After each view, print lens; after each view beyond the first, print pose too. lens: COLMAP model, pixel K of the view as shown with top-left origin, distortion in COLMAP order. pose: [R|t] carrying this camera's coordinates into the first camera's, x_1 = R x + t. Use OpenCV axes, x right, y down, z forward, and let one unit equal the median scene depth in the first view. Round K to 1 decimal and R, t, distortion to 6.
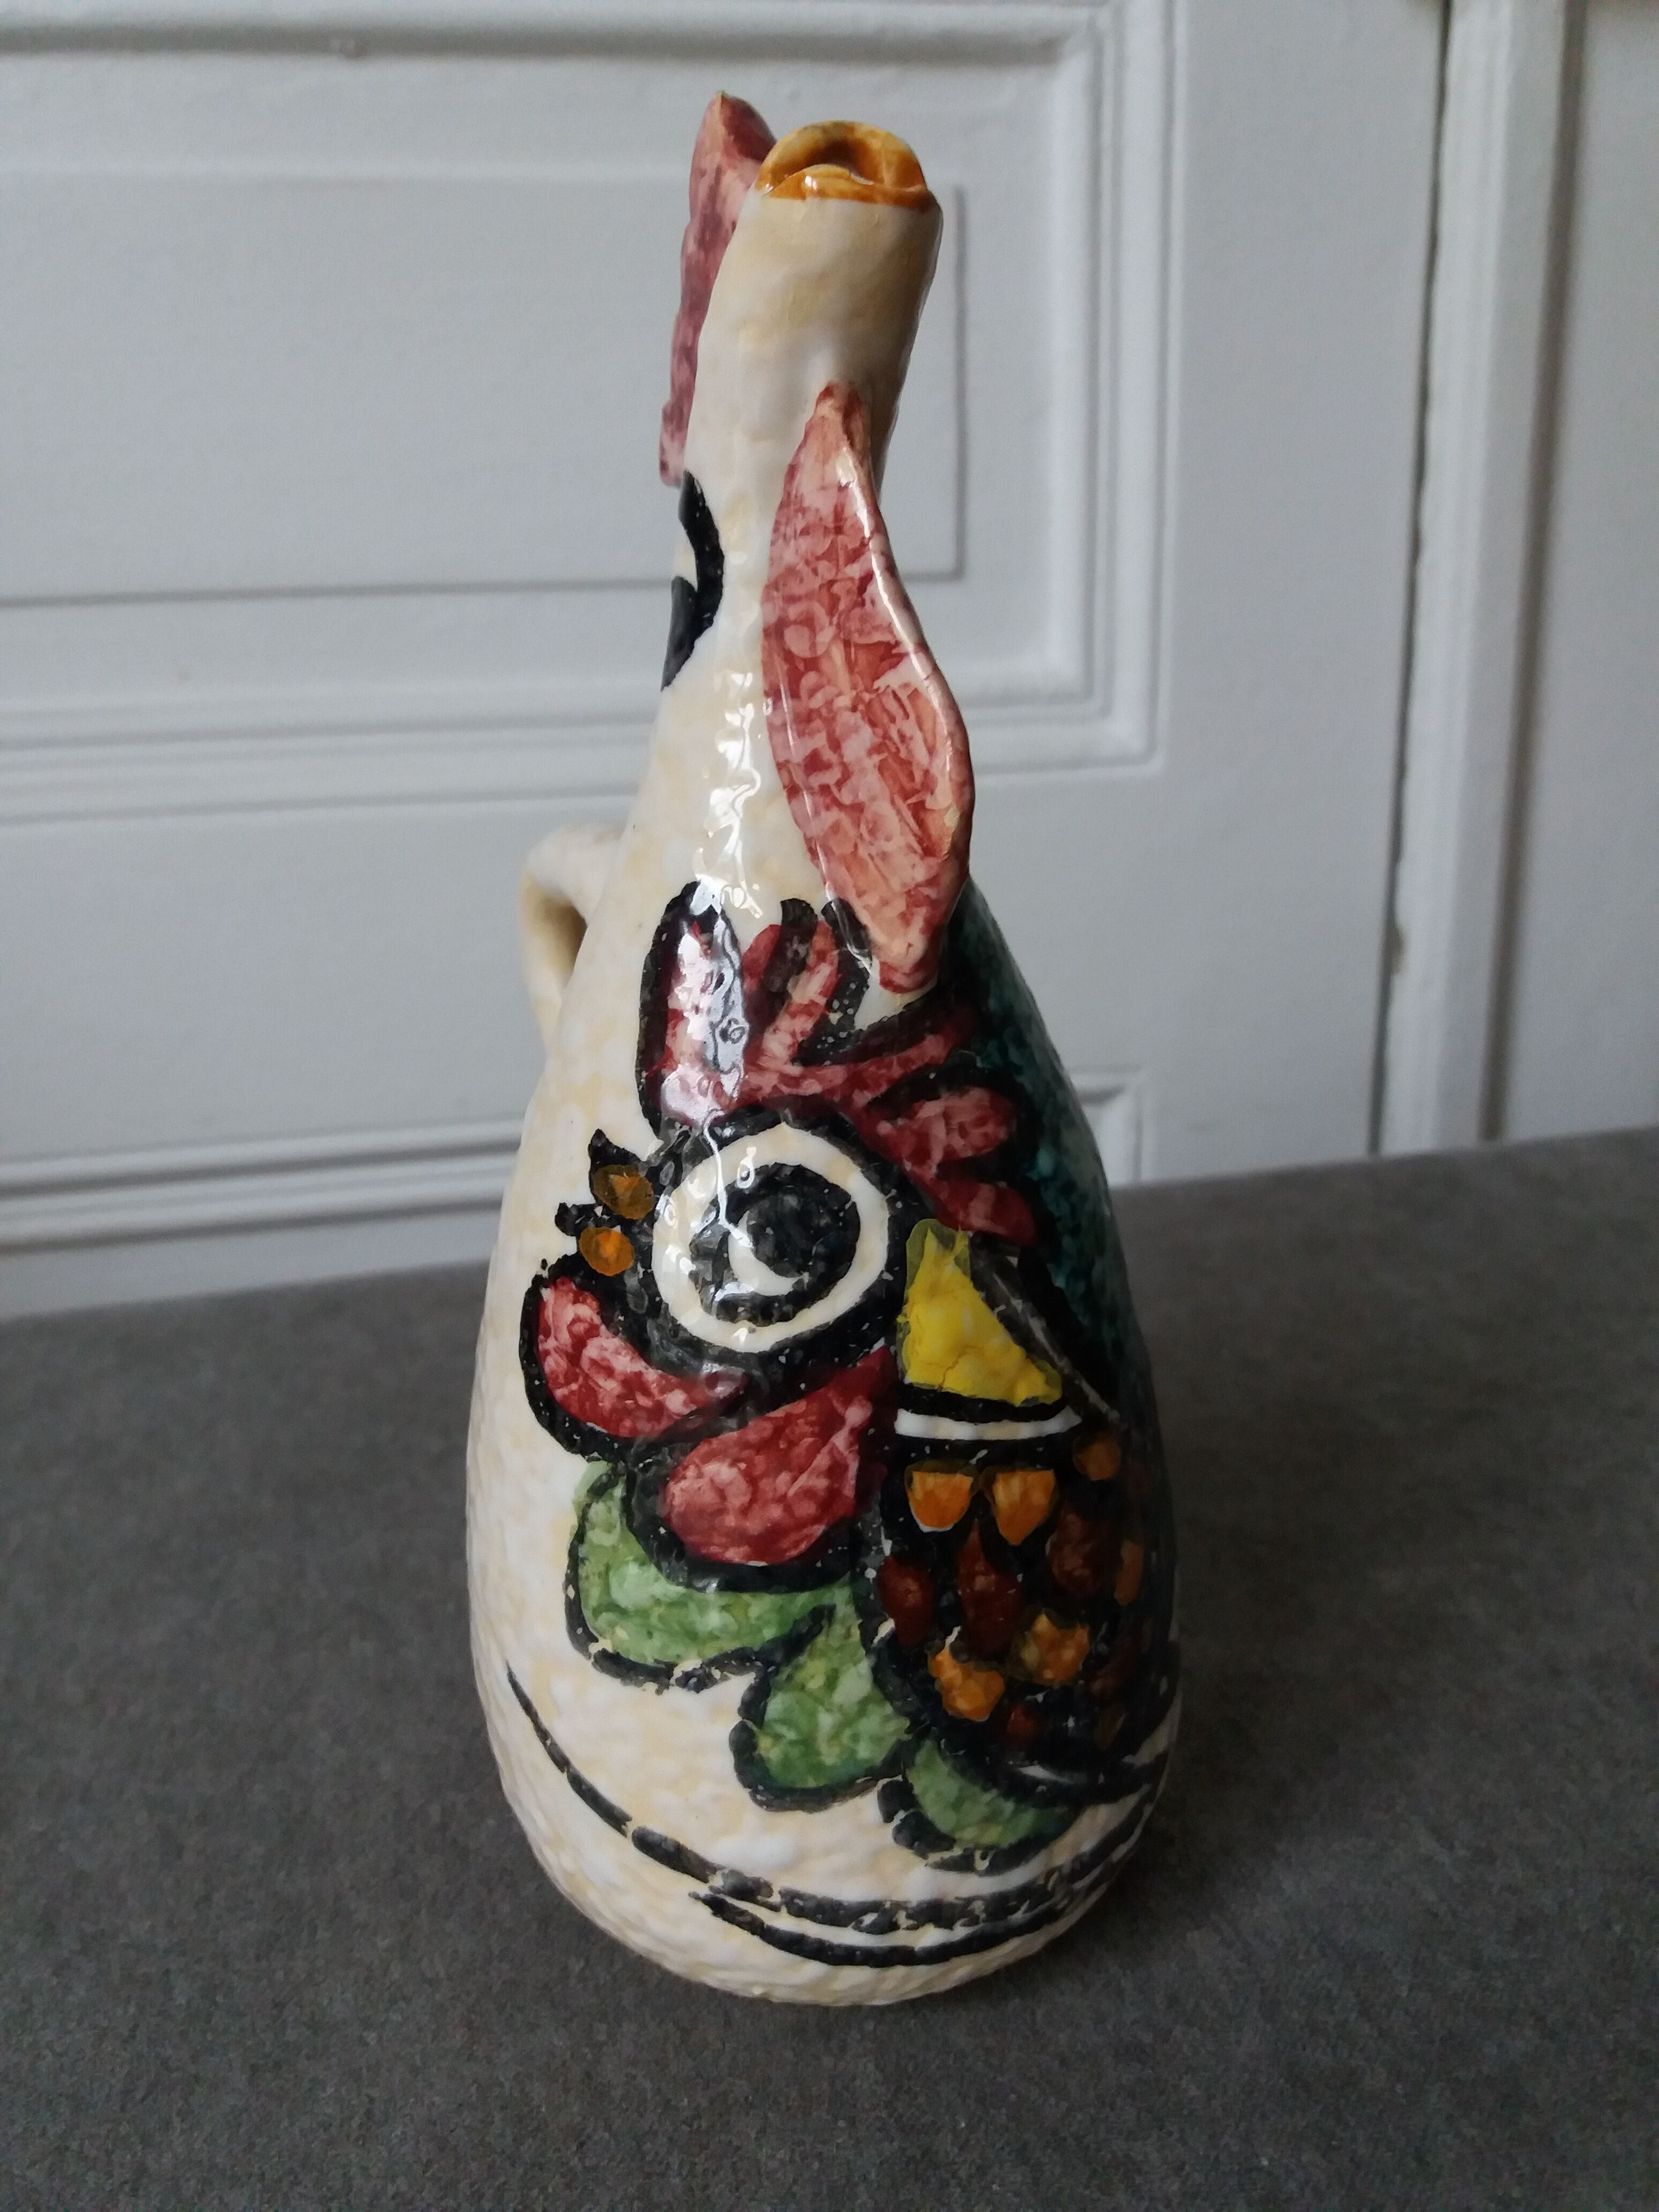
lens RADIAL K [[1961.0, 0, 816.8], [0, 1961.0, 1115.9], [0, 0, 1]] dist [-0.002559, -0.031269]
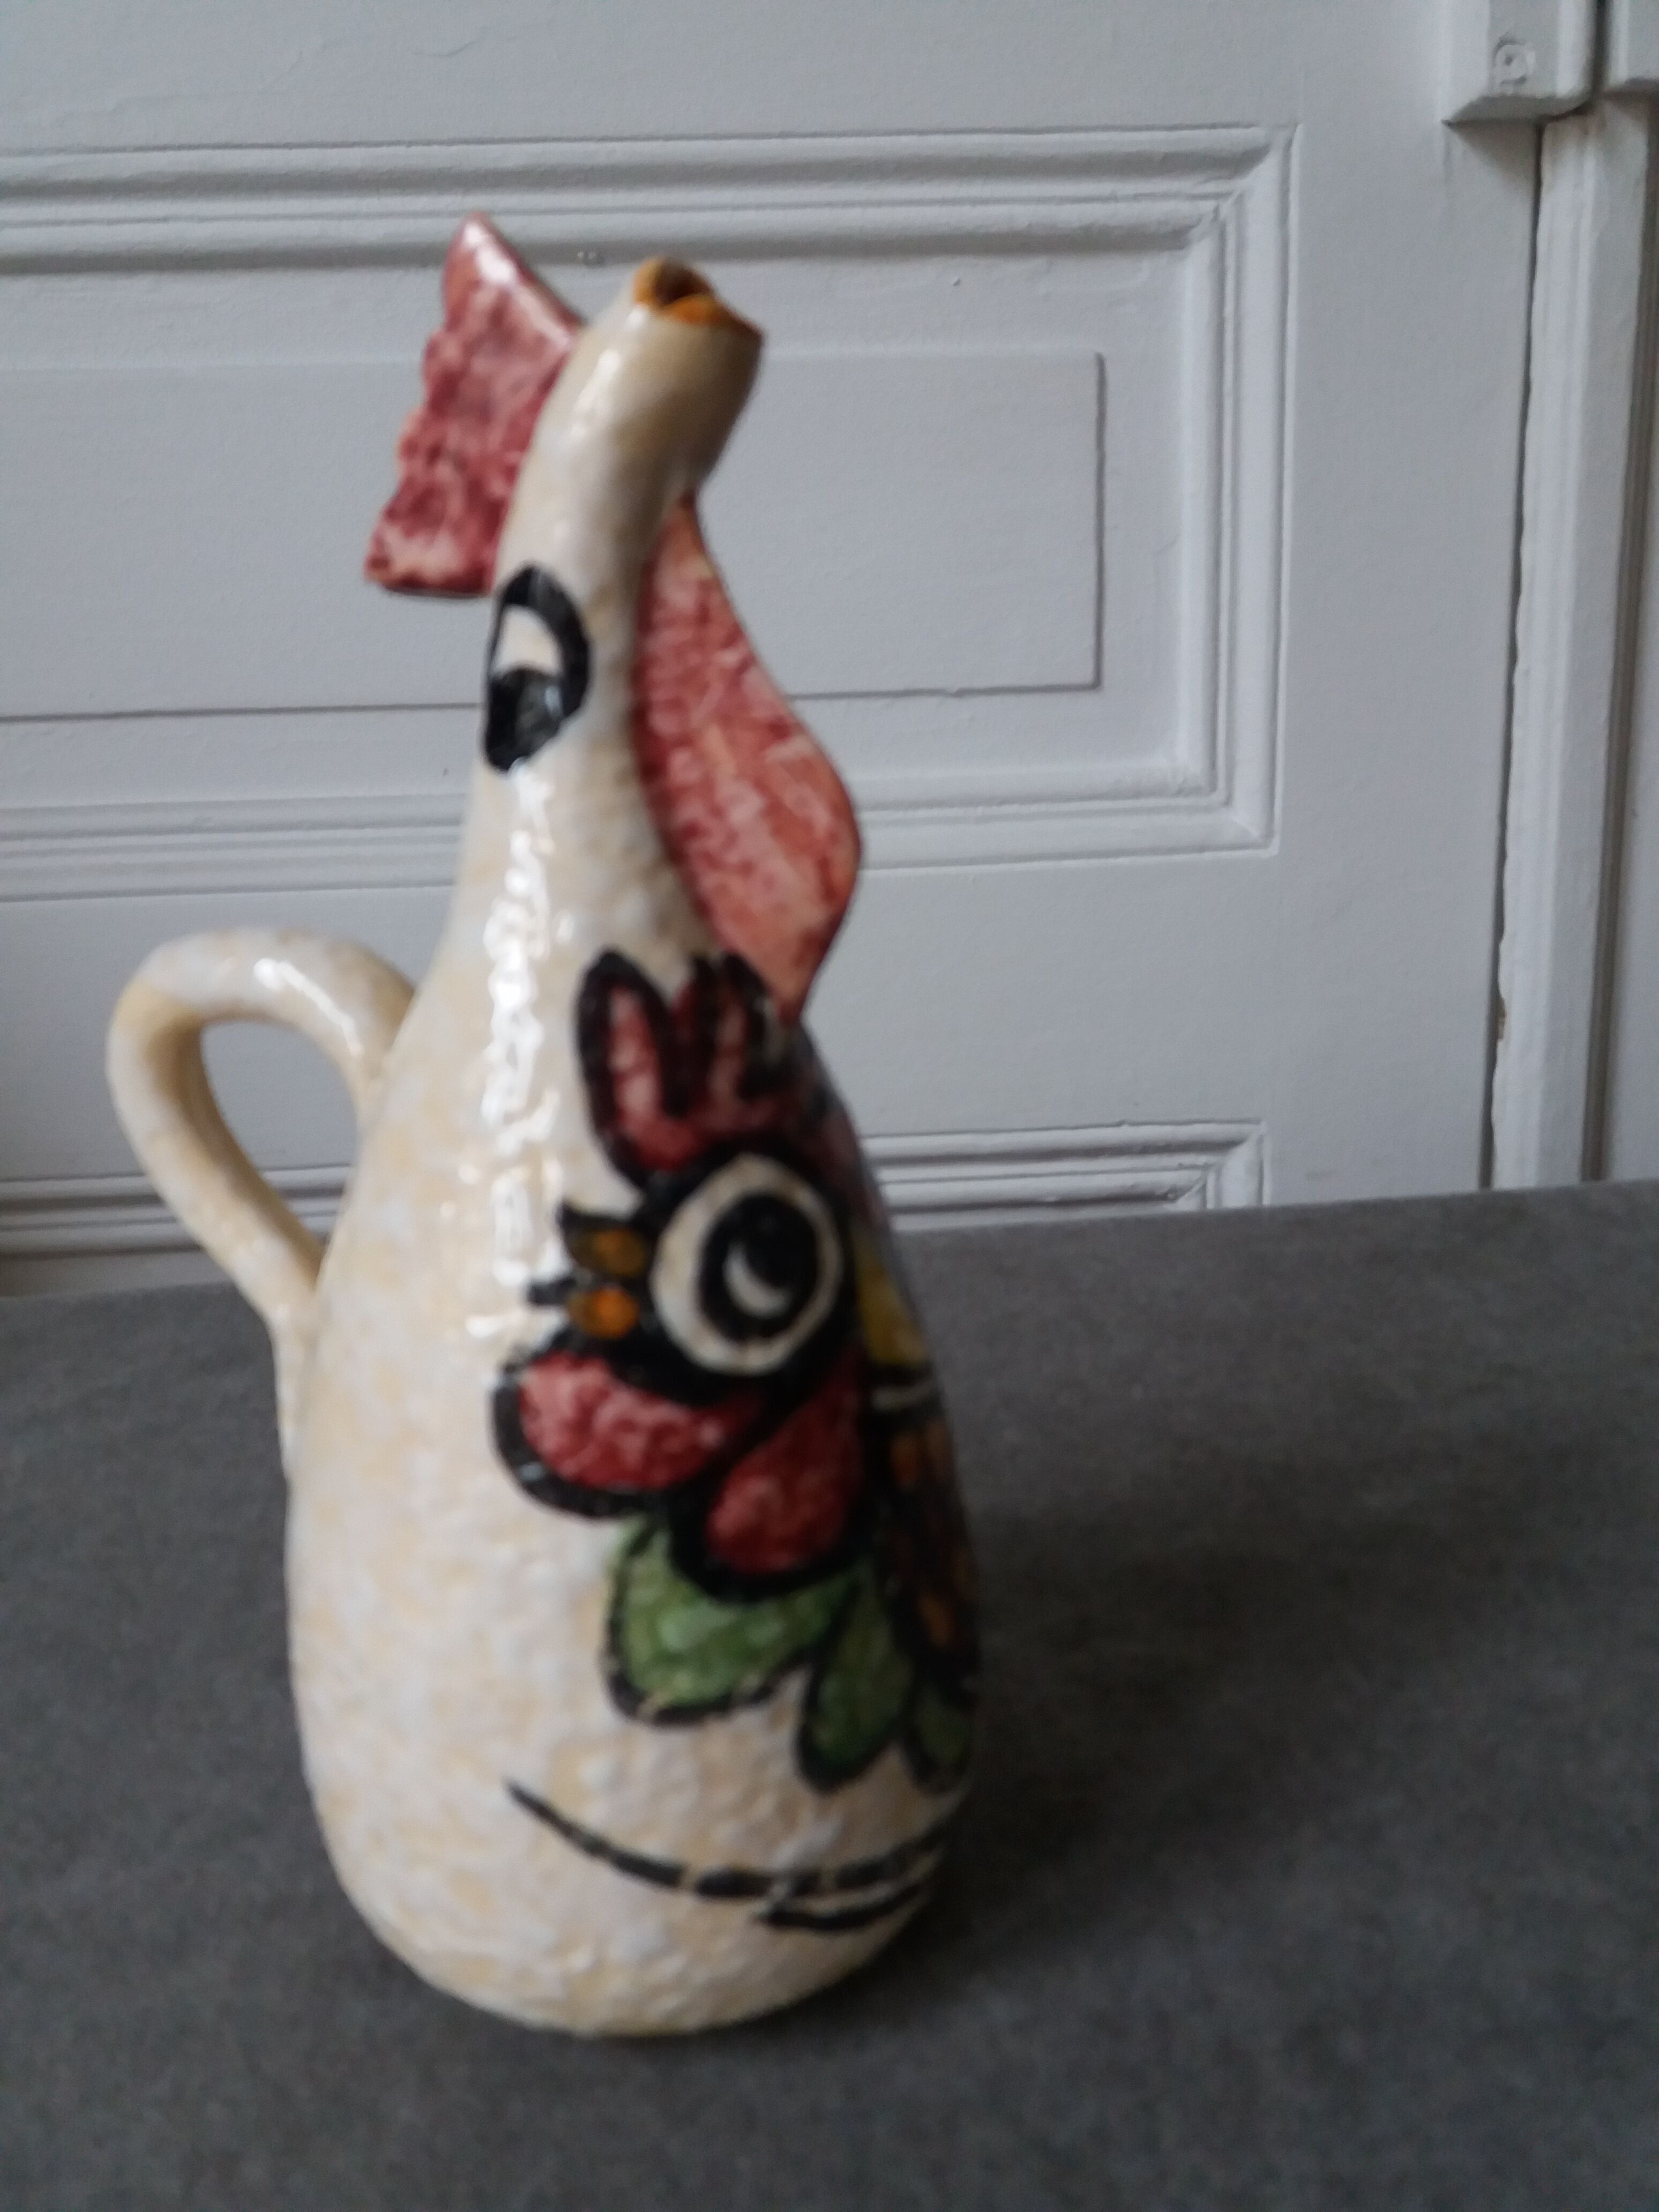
lens RADIAL K [[1959.8, 0, 820.9], [0, 1959.8, 1123.6], [0, 0, 1]] dist [0.090316, -0.178830]
pose [[0.990560, 0.025893, -0.134616, 0.151356], [-0.034307, 0.997574, -0.060566, 0.121034], [0.132721, 0.064612, 0.989045, -0.322096]]
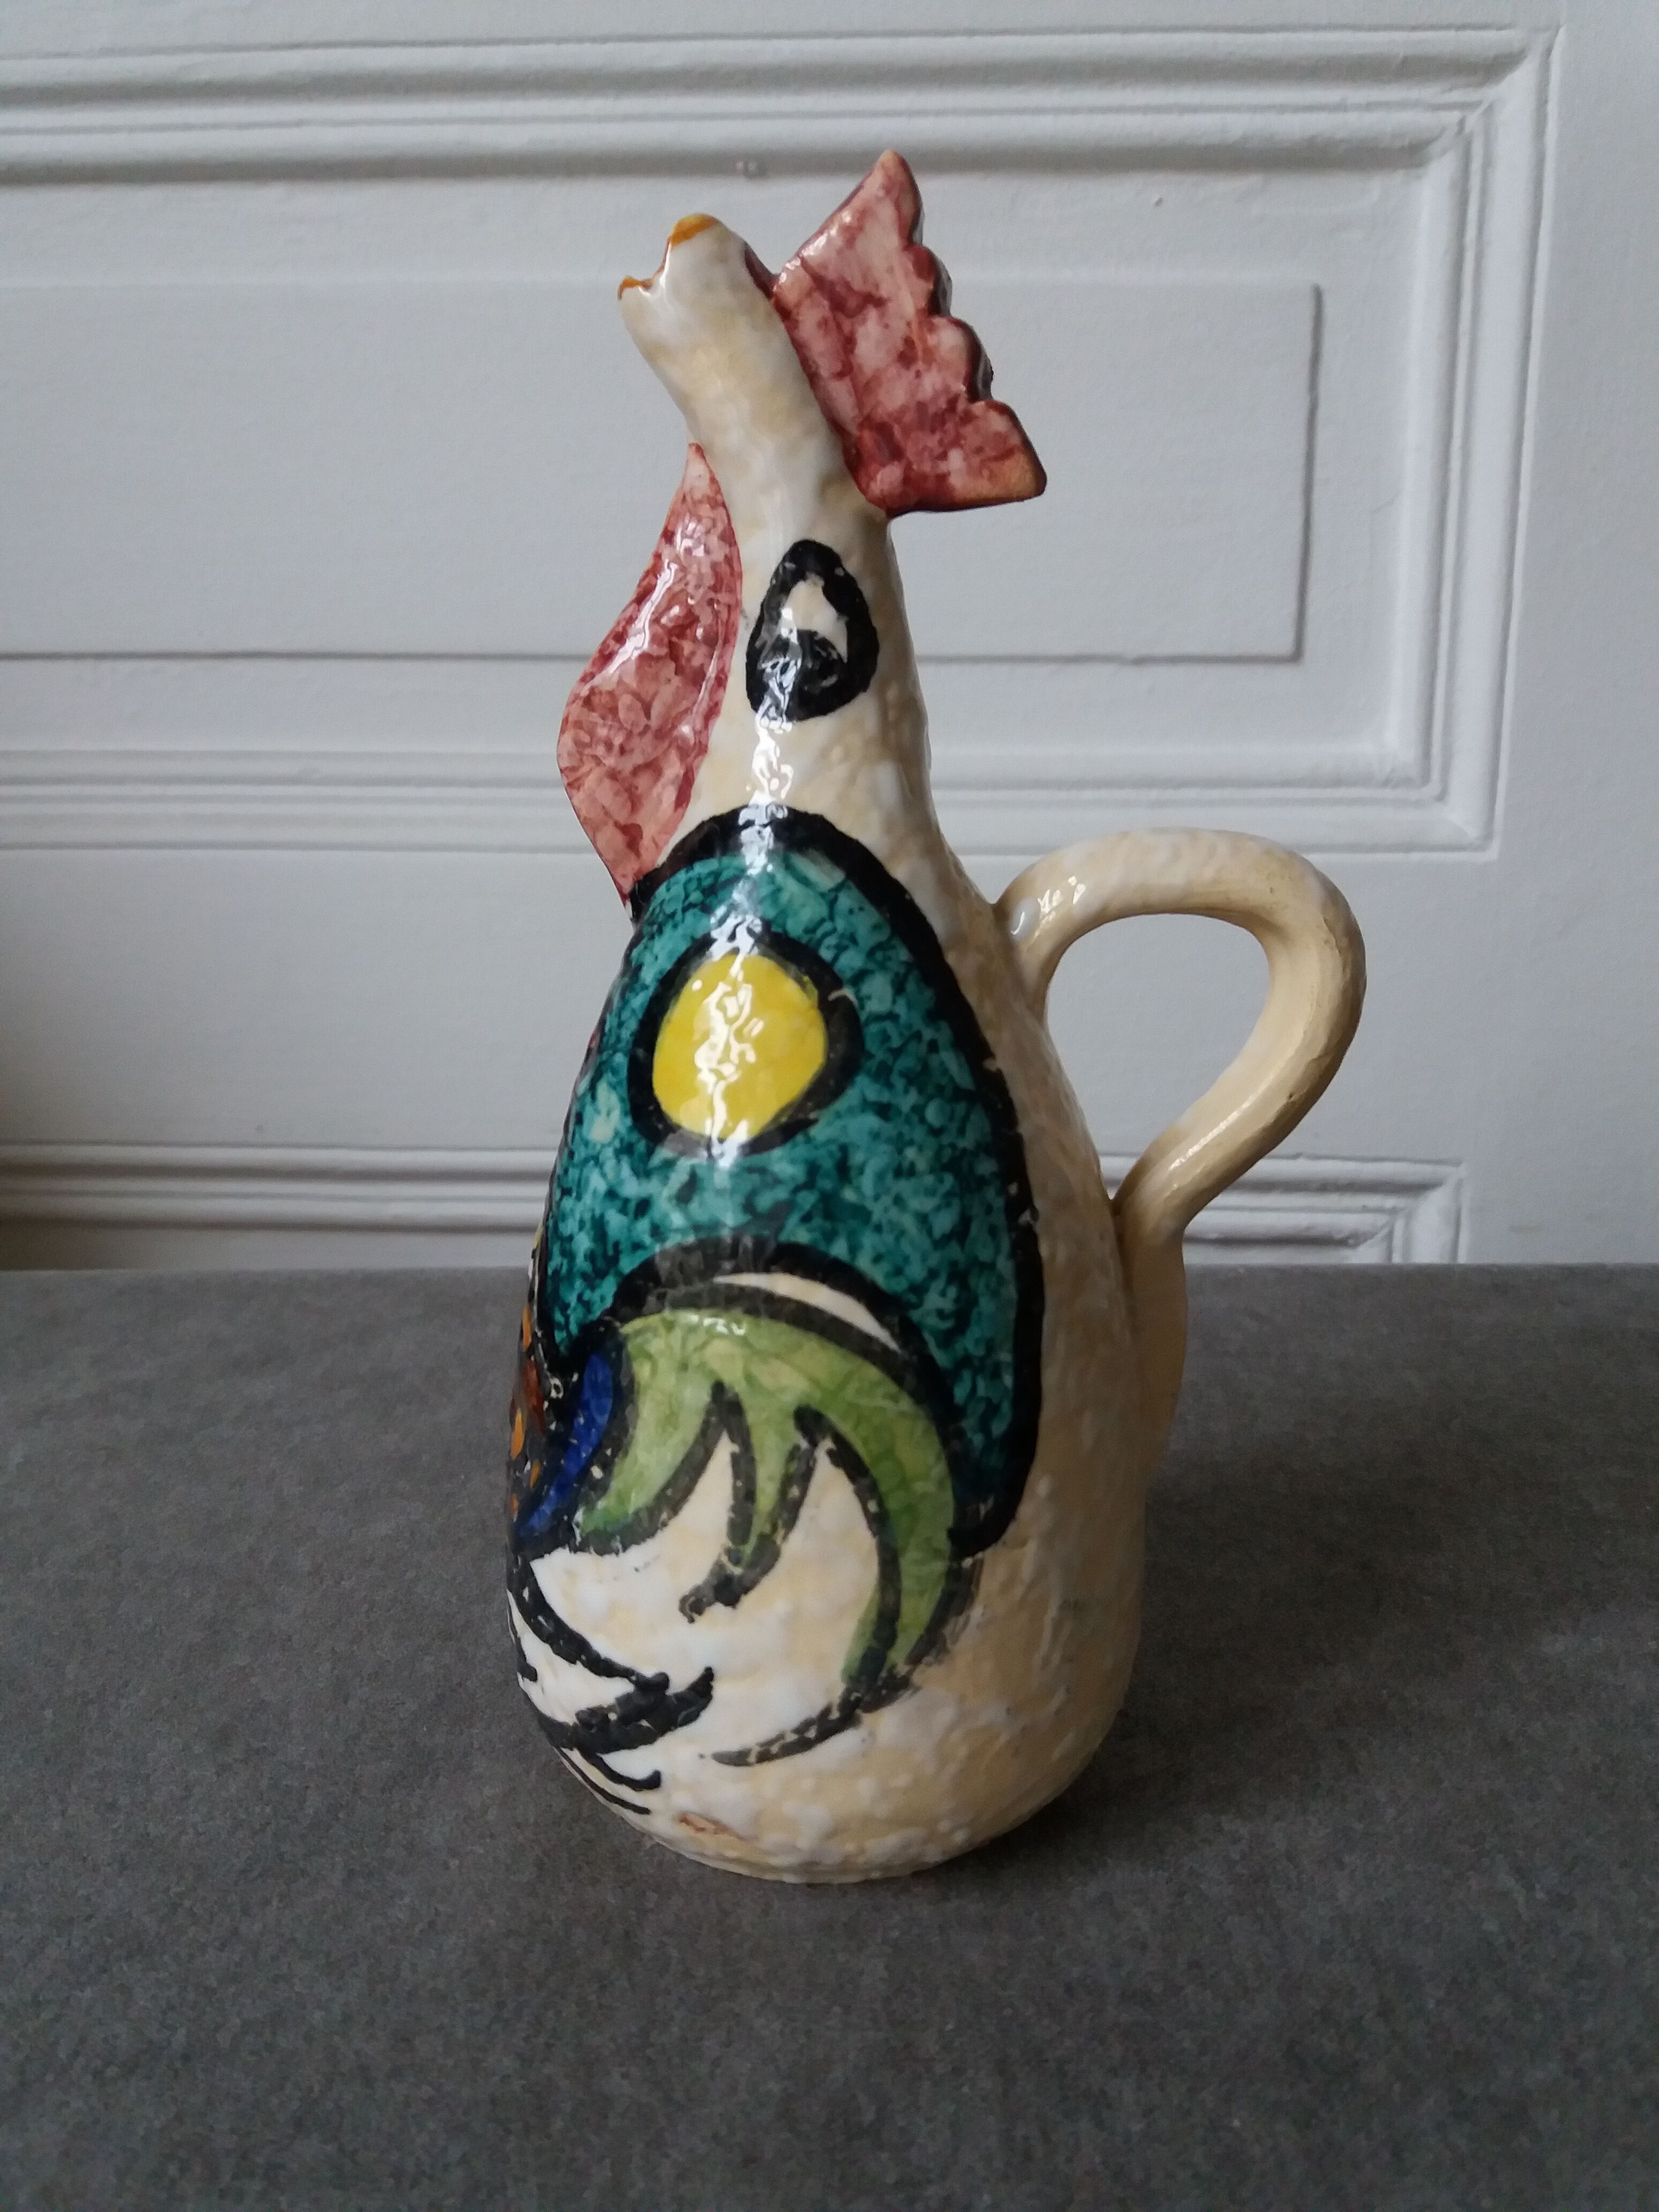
lens RADIAL K [[1961.0, 0, 816.8], [0, 1961.0, 1115.9], [0, 0, 1]] dist [-0.002559, -0.031269]
pose [[0.967072, 0.083688, -0.240349, 0.195392], [-0.099654, 0.993499, -0.055039, 0.086746], [0.234180, 0.077179, 0.969125, -0.058285]]
